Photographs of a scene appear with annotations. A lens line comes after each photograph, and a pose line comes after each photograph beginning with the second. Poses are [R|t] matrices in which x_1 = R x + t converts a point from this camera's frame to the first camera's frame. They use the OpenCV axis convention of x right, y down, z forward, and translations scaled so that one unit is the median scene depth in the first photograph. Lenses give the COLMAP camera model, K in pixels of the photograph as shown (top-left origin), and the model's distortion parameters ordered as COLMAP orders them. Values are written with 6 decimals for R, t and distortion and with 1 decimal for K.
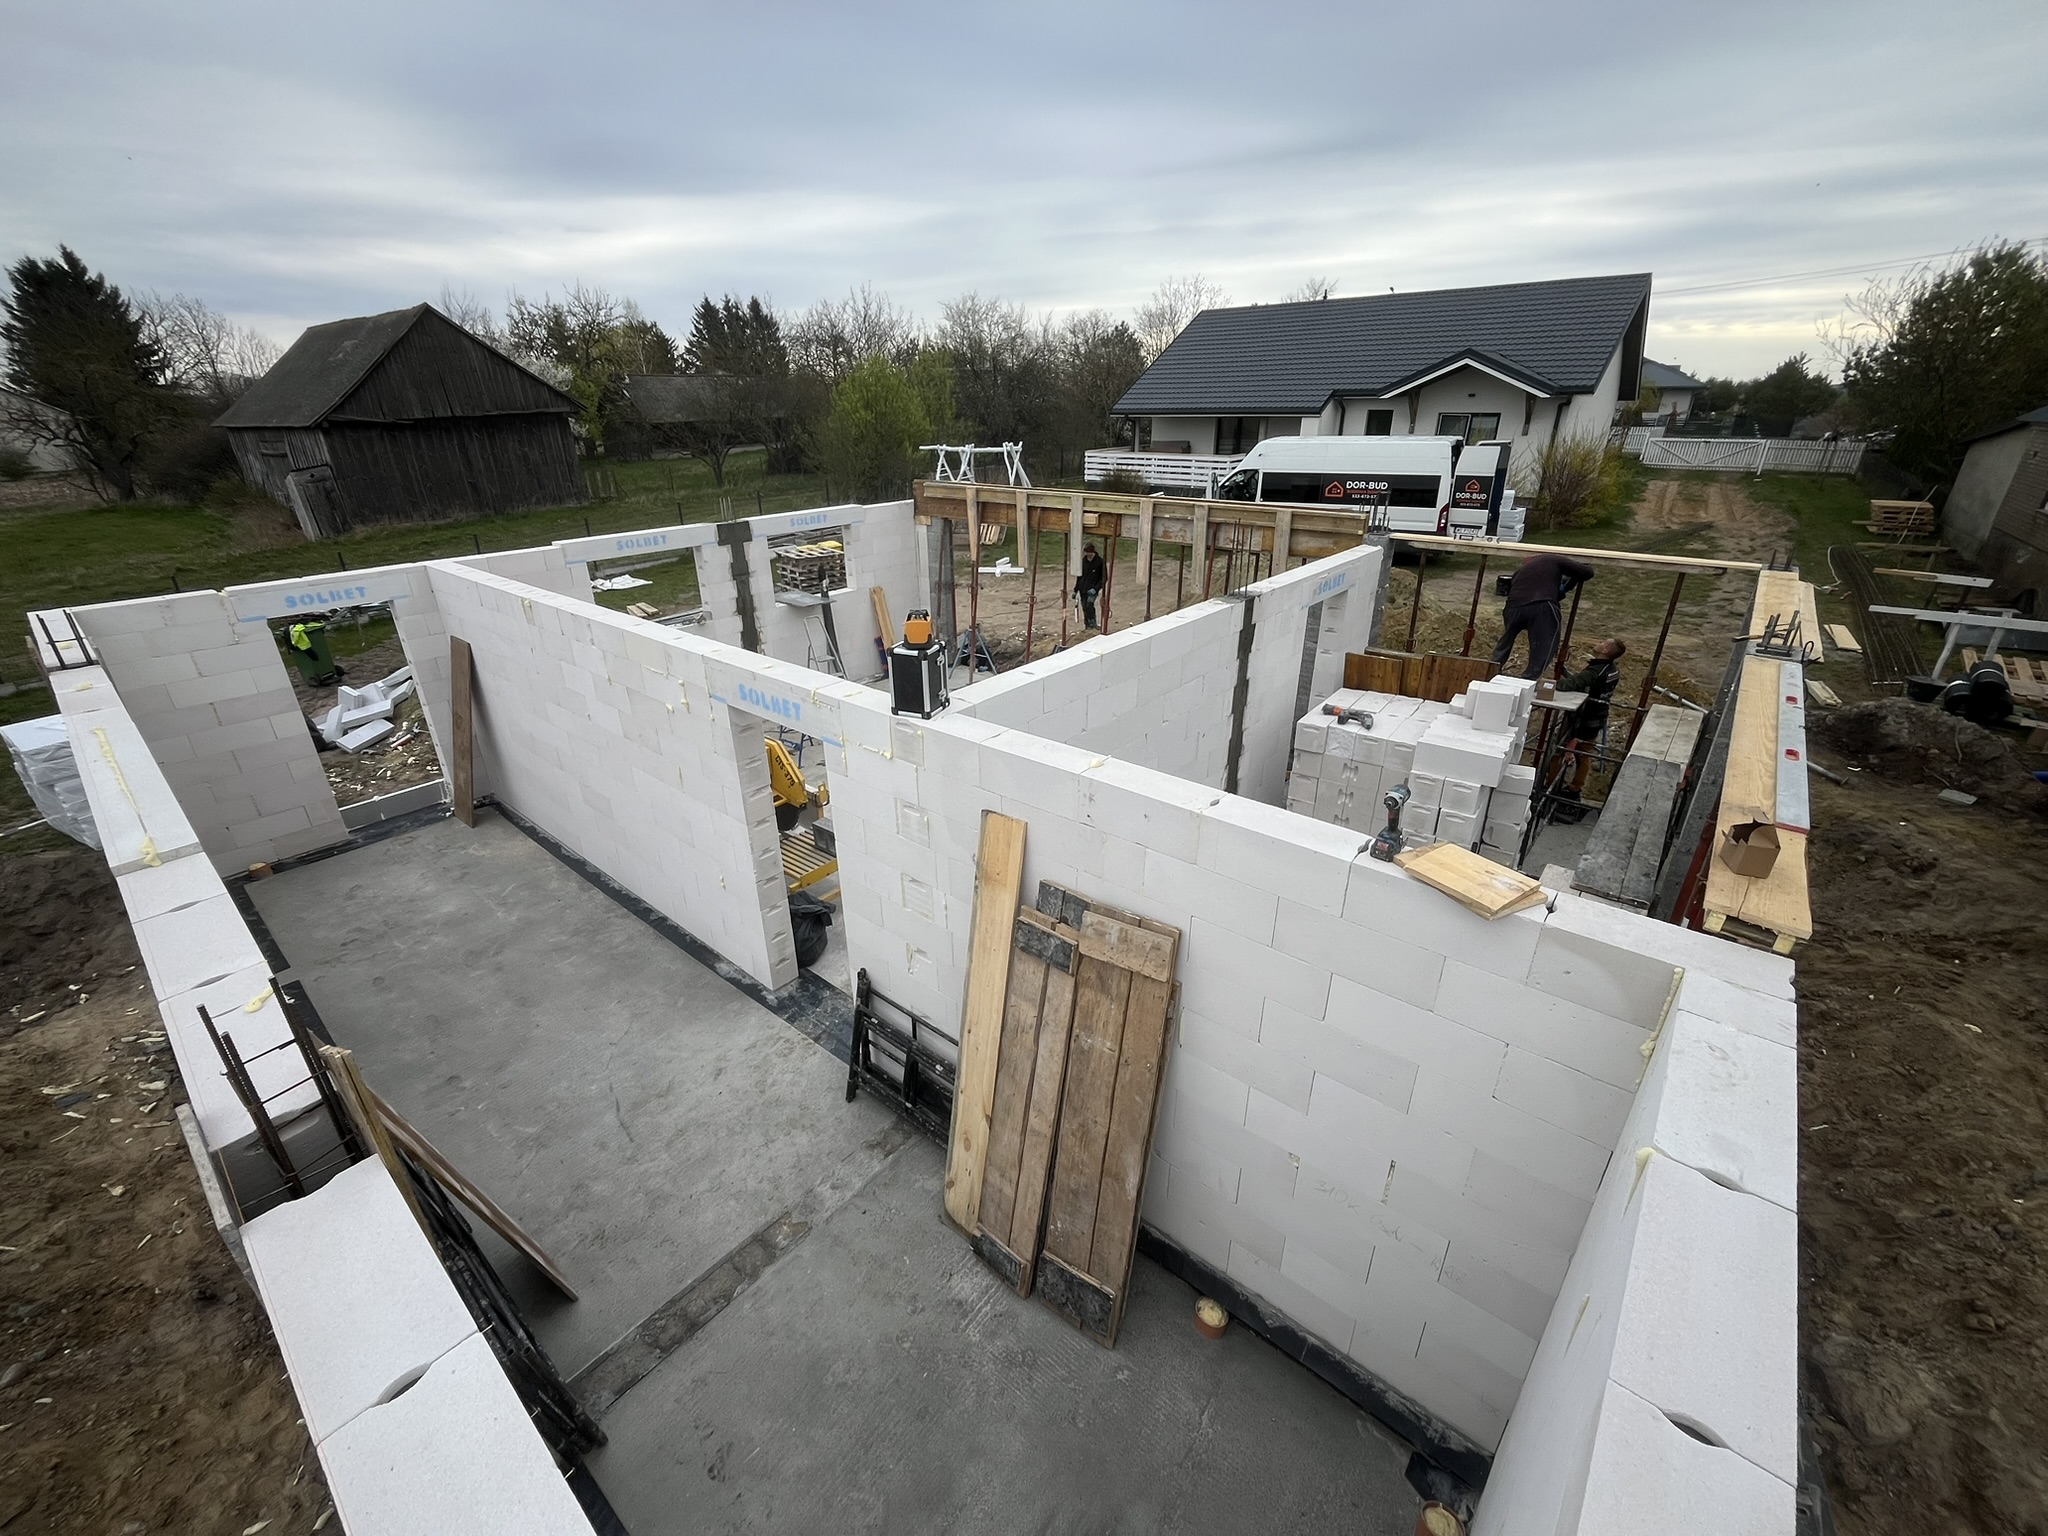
lens RADIAL K [[834.8, 0, 1012.4], [0, 834.8, 768.0], [0, 0, 1]] dist [-0.003790, 0.000362]
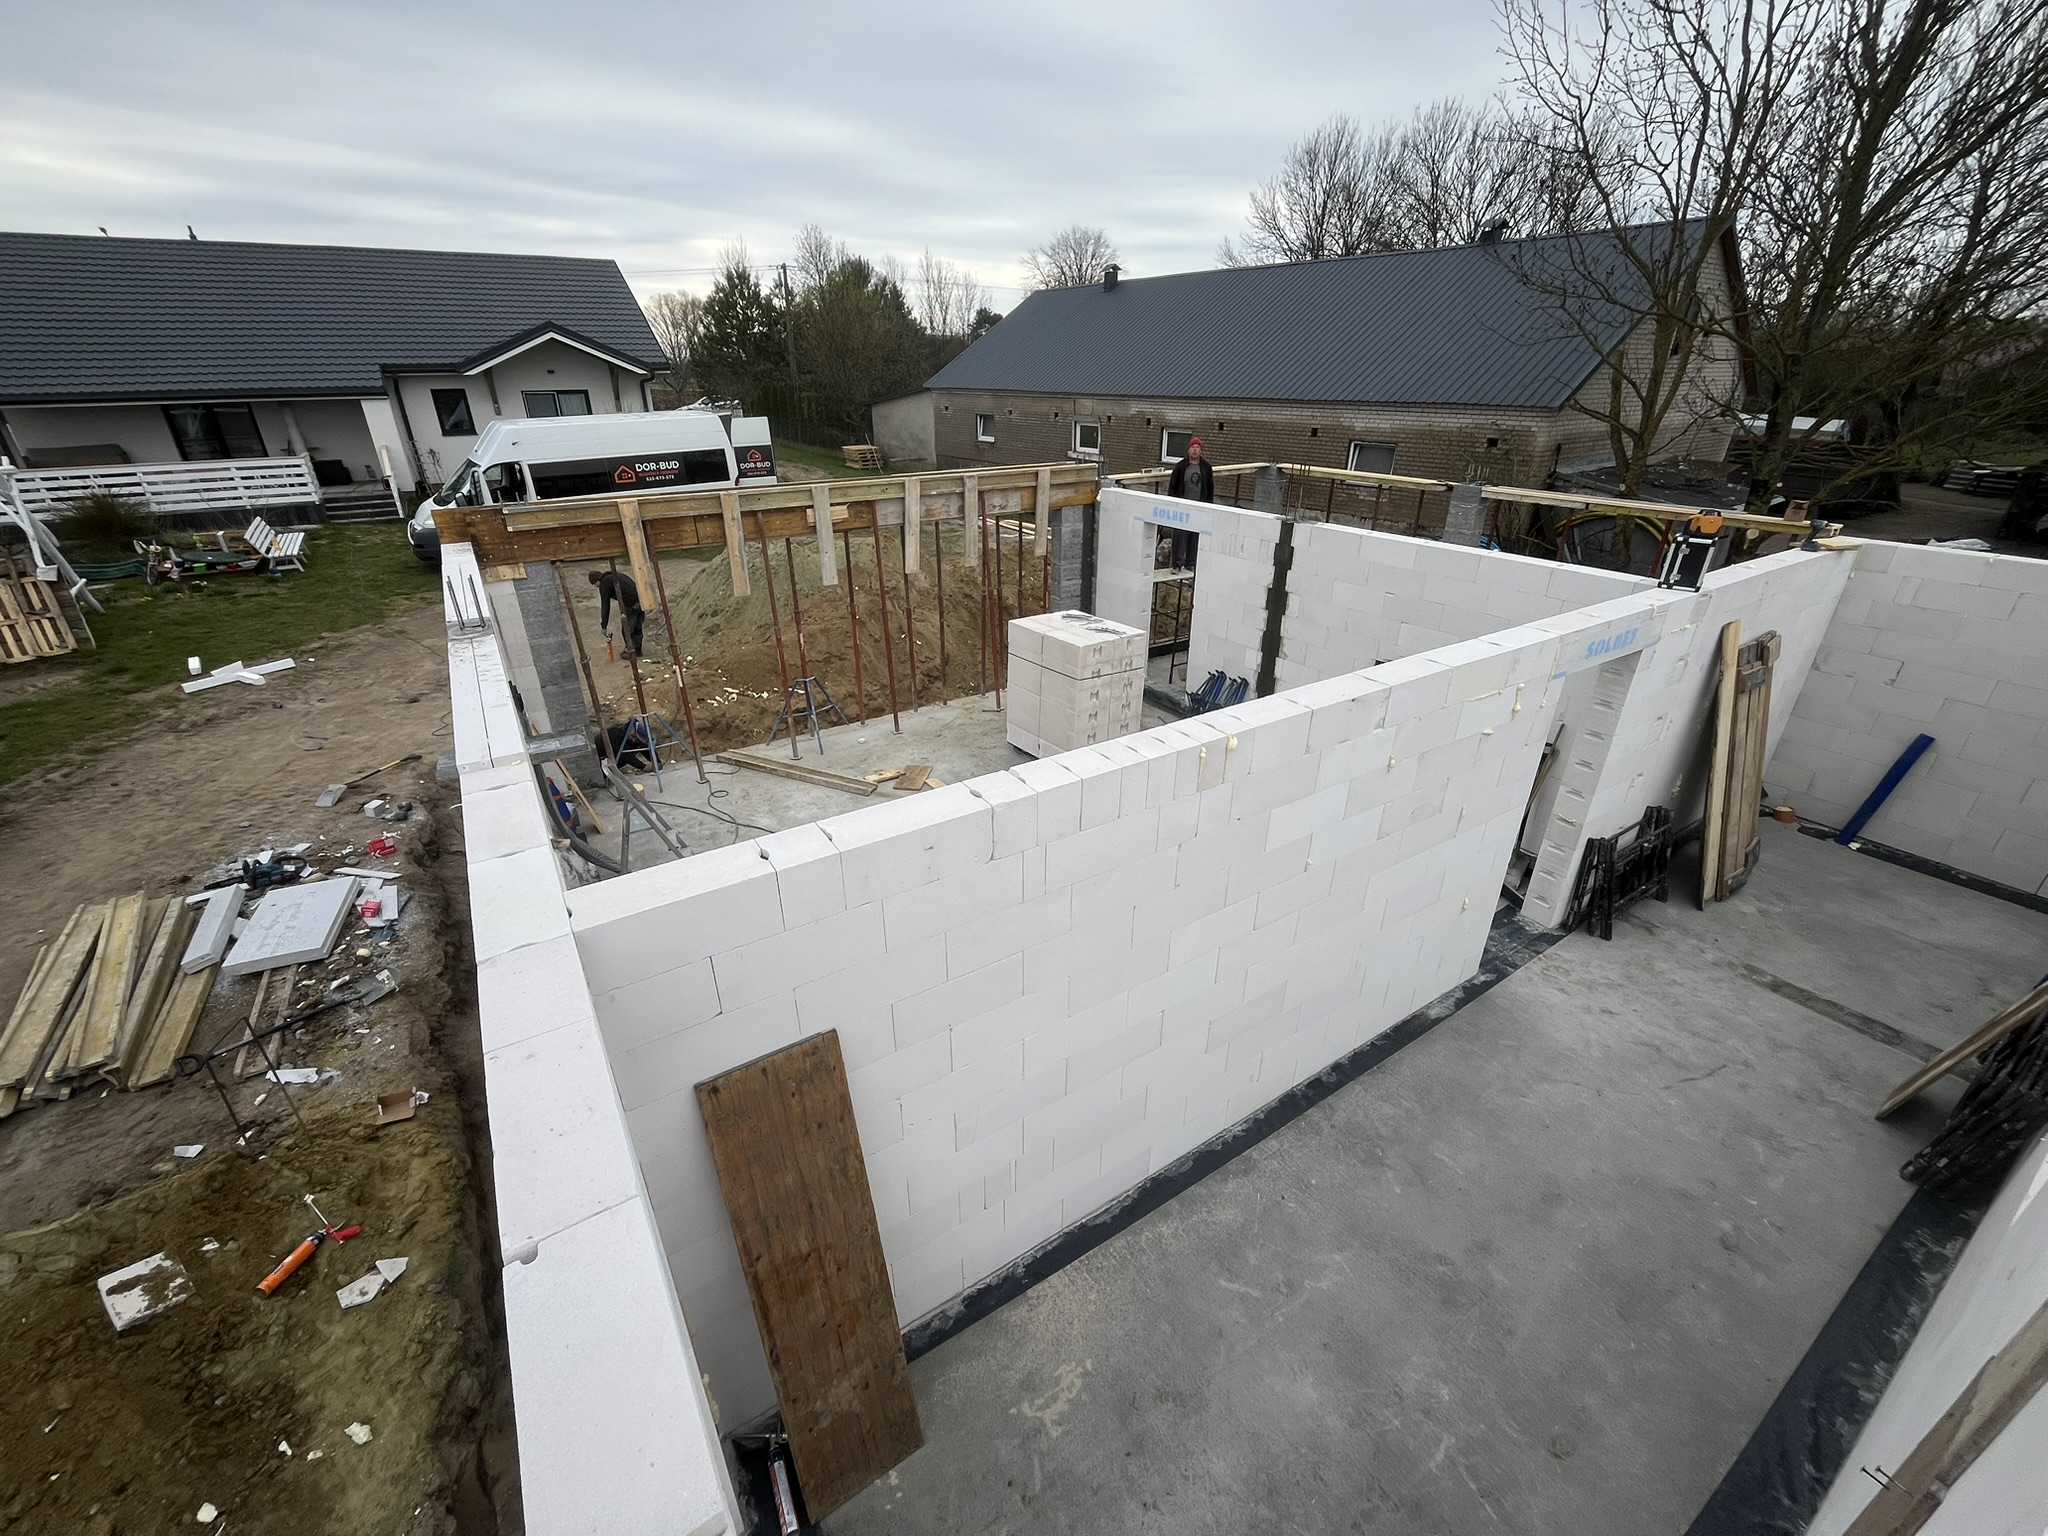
lens RADIAL K [[834.8, 0, 1012.4], [0, 834.8, 768.0], [0, 0, 1]] dist [-0.003790, 0.000362]
pose [[0.292277, -0.403819, 0.866894, -0.690740], [0.389191, 0.878242, 0.277887, -0.244923], [-0.873558, 0.256167, 0.413853, 0.586786]]
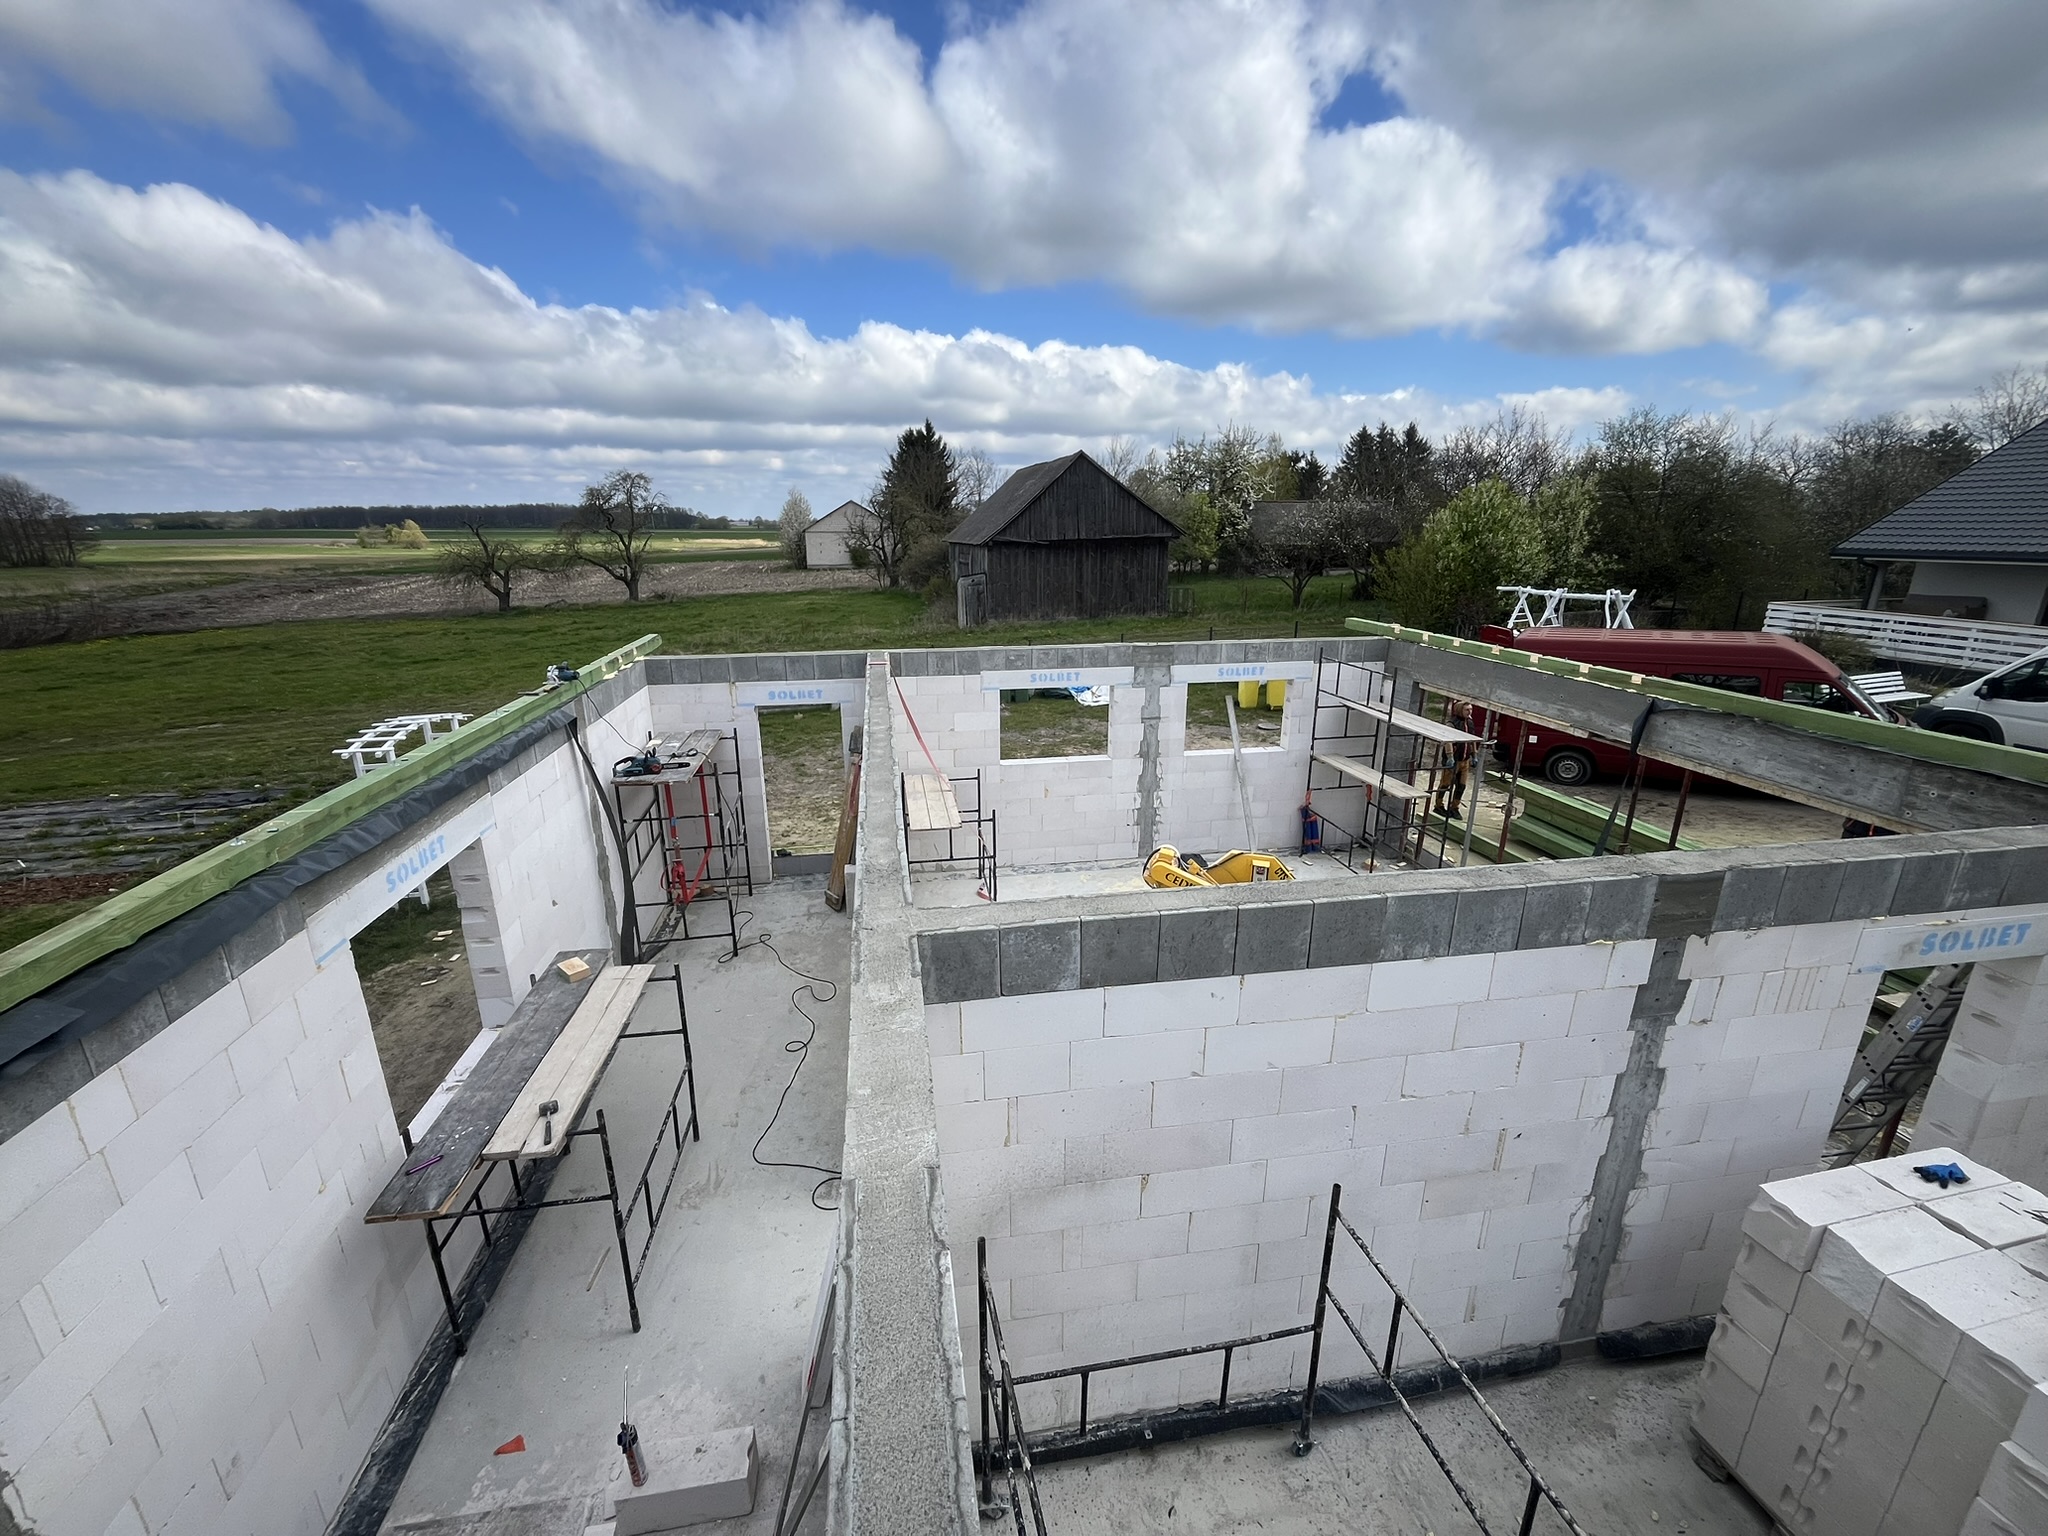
lens RADIAL K [[834.8, 0, 1012.4], [0, 834.8, 768.0], [0, 0, 1]] dist [-0.003790, 0.000362]
pose [[0.761946, 0.190926, -0.618858, 0.164639], [-0.266833, 0.963233, -0.031357, -0.106591], [0.590117, 0.189024, 0.784877, 0.163225]]
